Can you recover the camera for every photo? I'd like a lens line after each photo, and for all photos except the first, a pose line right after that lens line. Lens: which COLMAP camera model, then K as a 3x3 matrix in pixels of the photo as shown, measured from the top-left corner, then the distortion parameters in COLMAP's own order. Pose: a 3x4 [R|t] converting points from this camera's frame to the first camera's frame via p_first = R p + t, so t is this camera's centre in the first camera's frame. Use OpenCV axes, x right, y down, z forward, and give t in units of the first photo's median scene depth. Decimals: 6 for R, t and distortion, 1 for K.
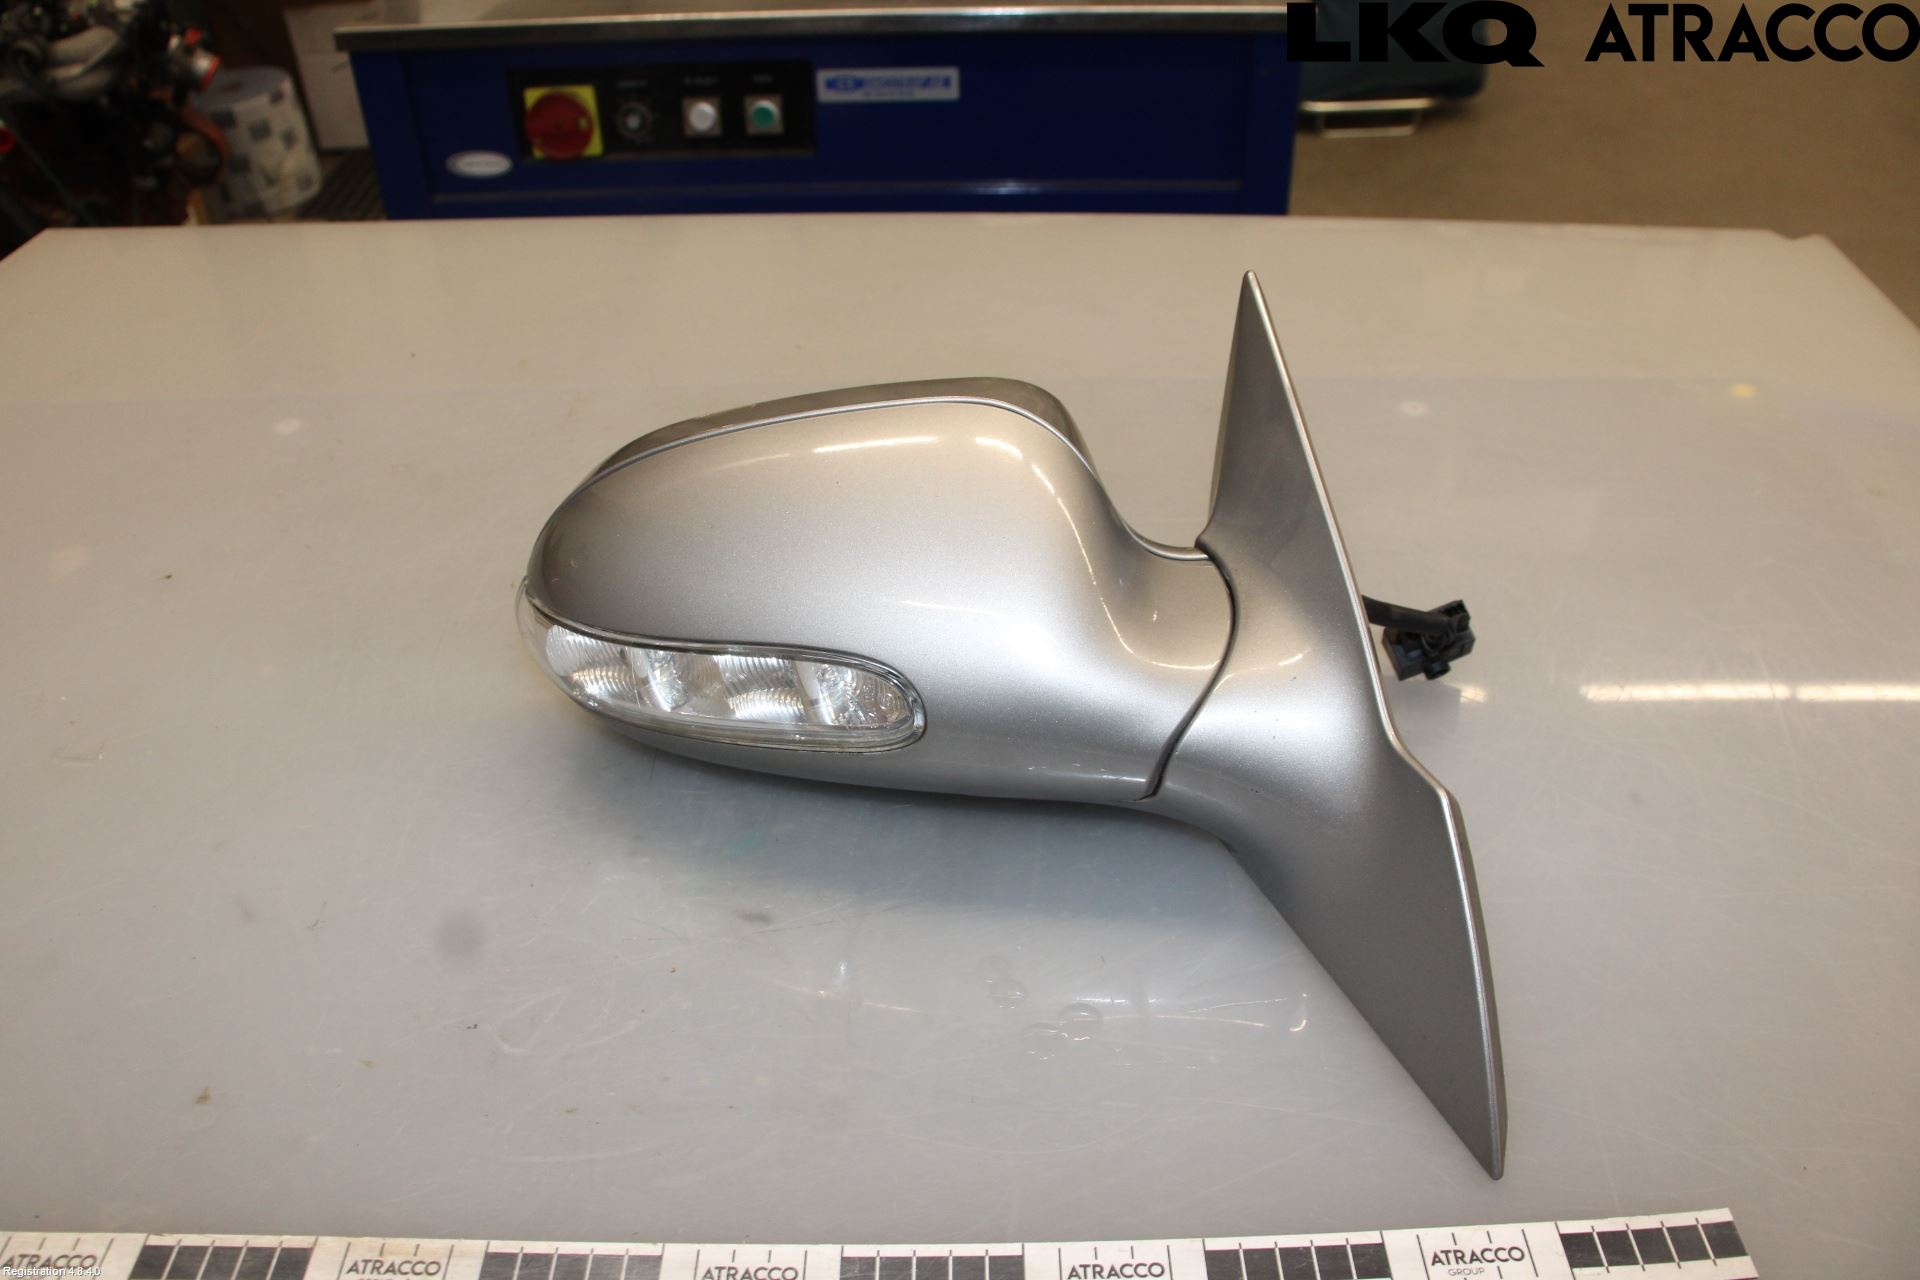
lens RADIAL K [[1656.7, 0, 965.1], [0, 1656.7, 654.8], [0, 0, 1]] dist [-0.158286, 0.142457]
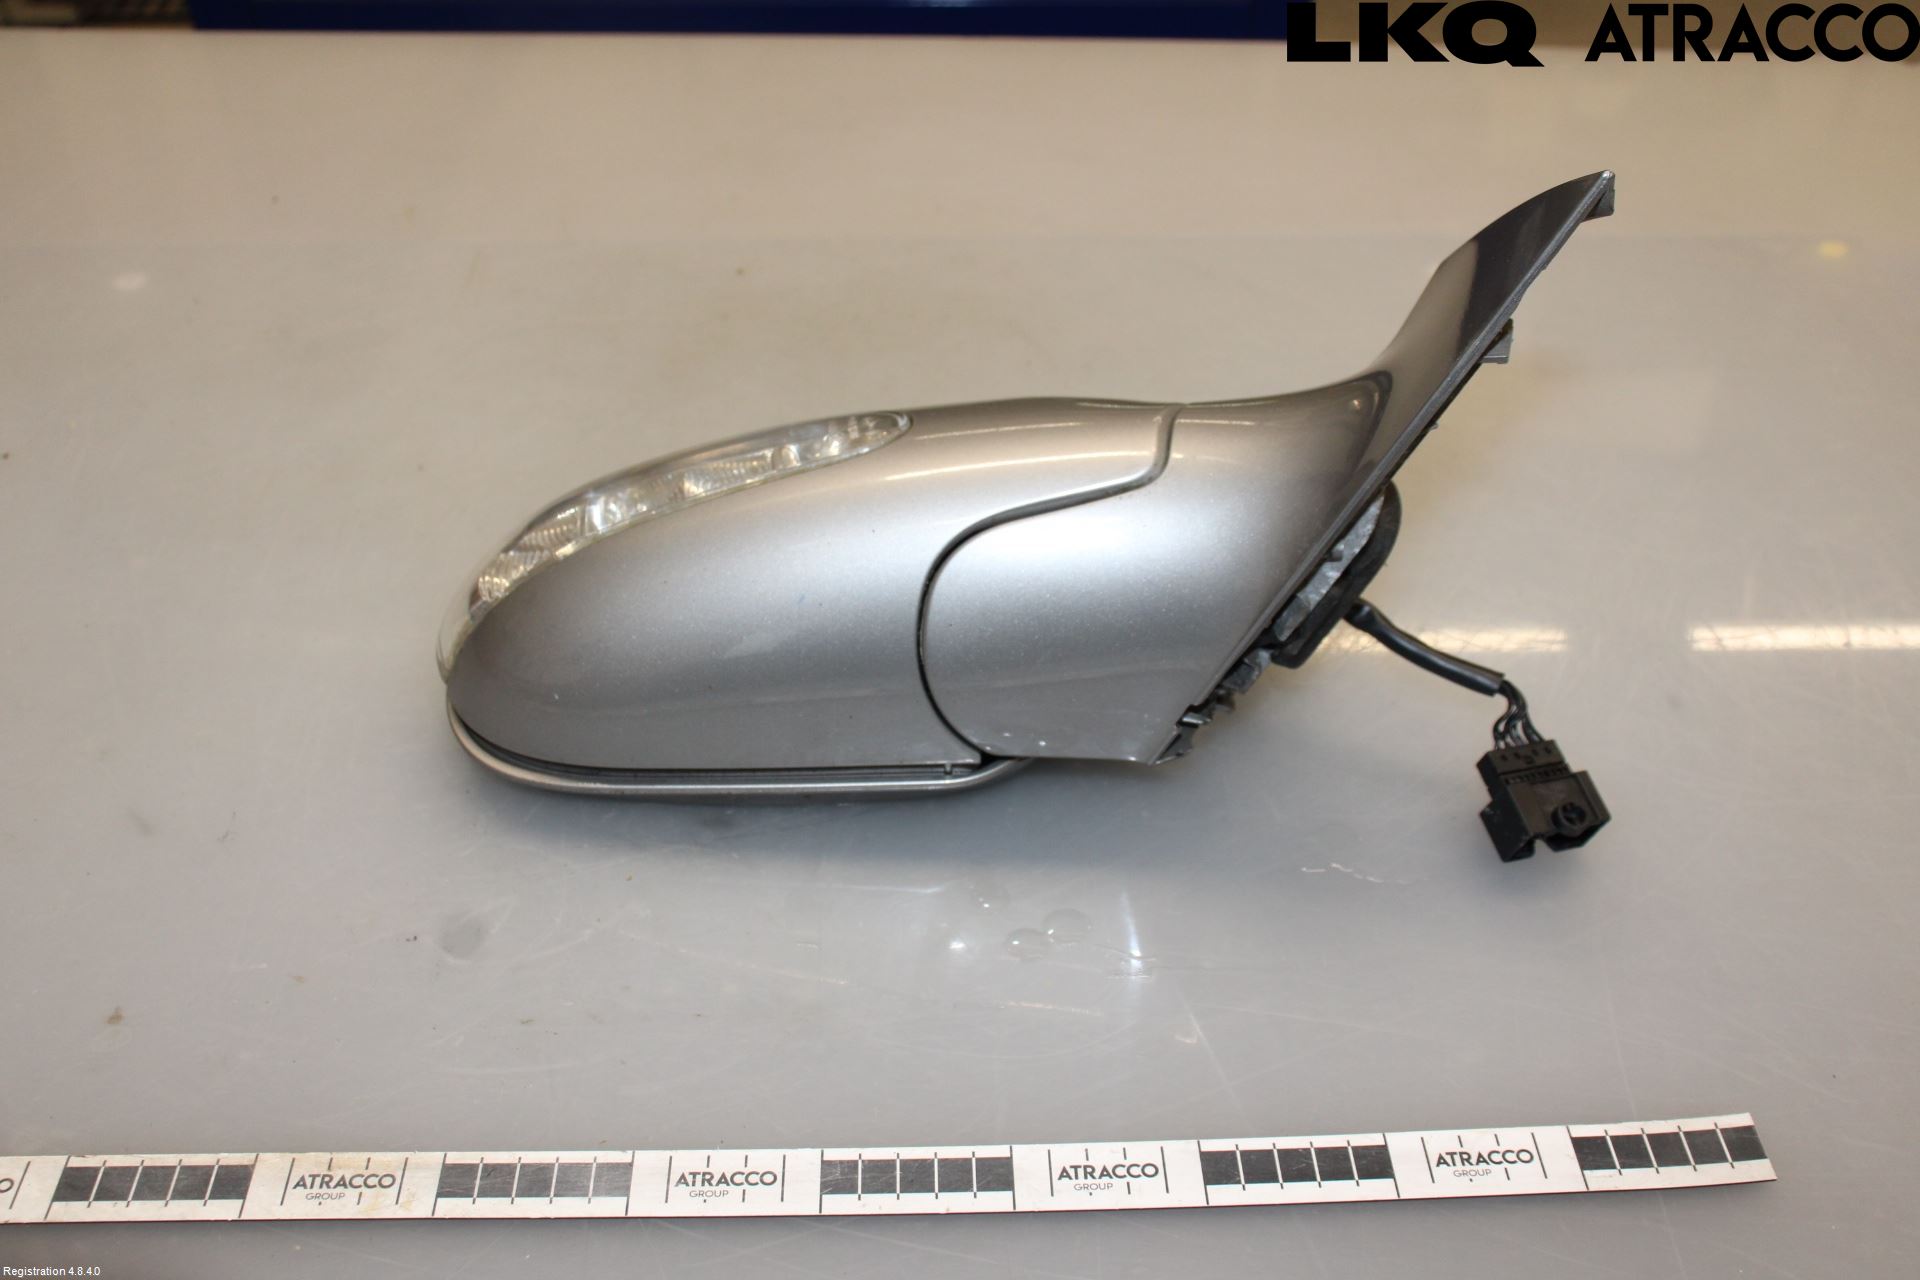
lens RADIAL K [[2149.4, 0, 999.4], [0, 2149.4, 633.6], [0, 0, 1]] dist [-0.029457, 0.000000]
pose [[0.998874, -0.001311, 0.047423, -0.028970], [0.000285, 0.999766, 0.021628, 0.031110], [-0.047440, -0.021590, 0.998641, -0.241804]]
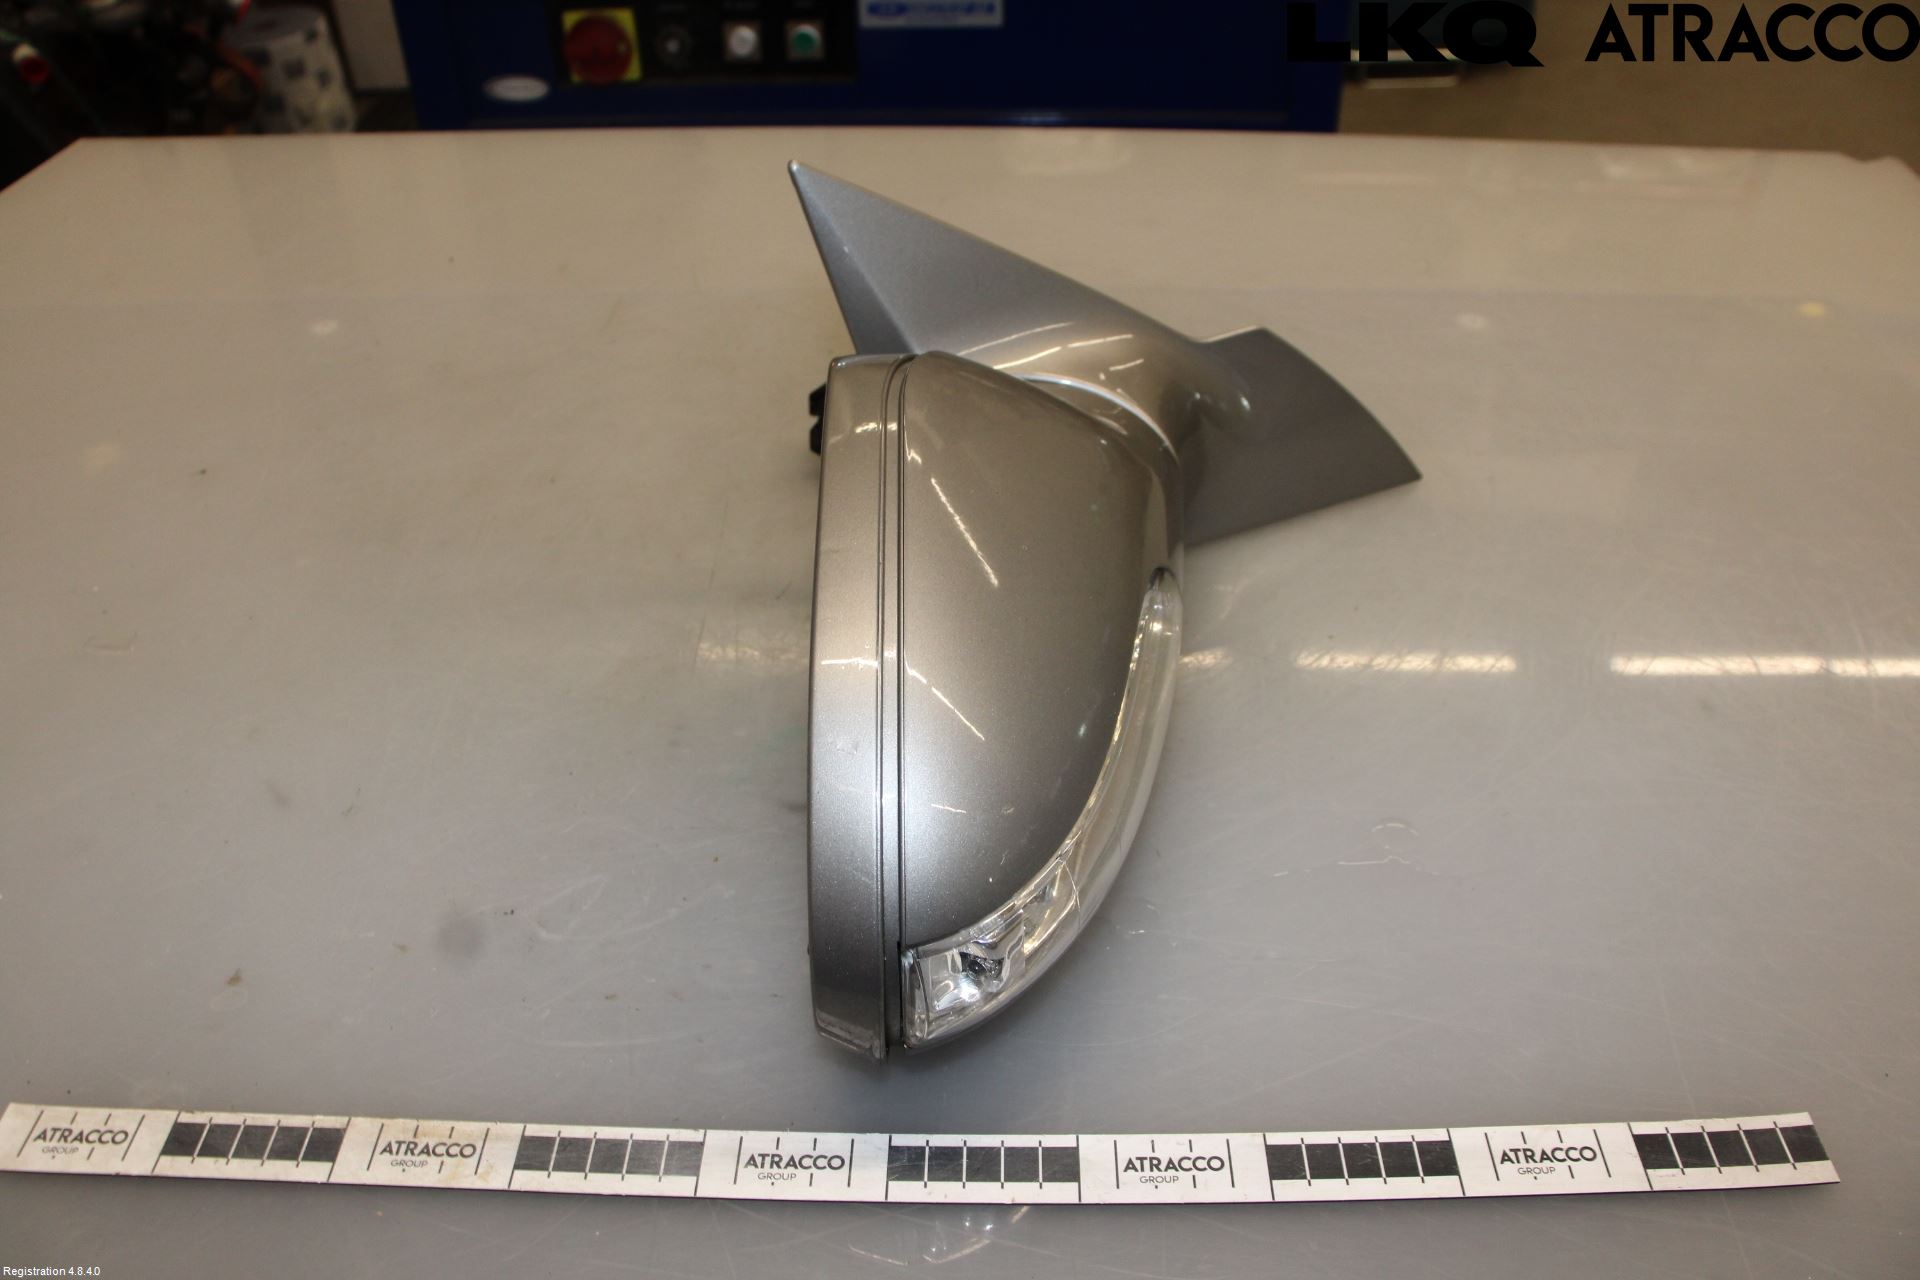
lens RADIAL K [[1656.7, 0, 964.2], [0, 1656.7, 656.8], [0, 0, 1]] dist [-0.158286, 0.142457]
pose [[0.999779, 0.011472, -0.017608, -0.016647], [-0.011069, 0.999678, 0.022814, 0.053521], [0.017864, -0.022614, 0.999585, 0.033170]]
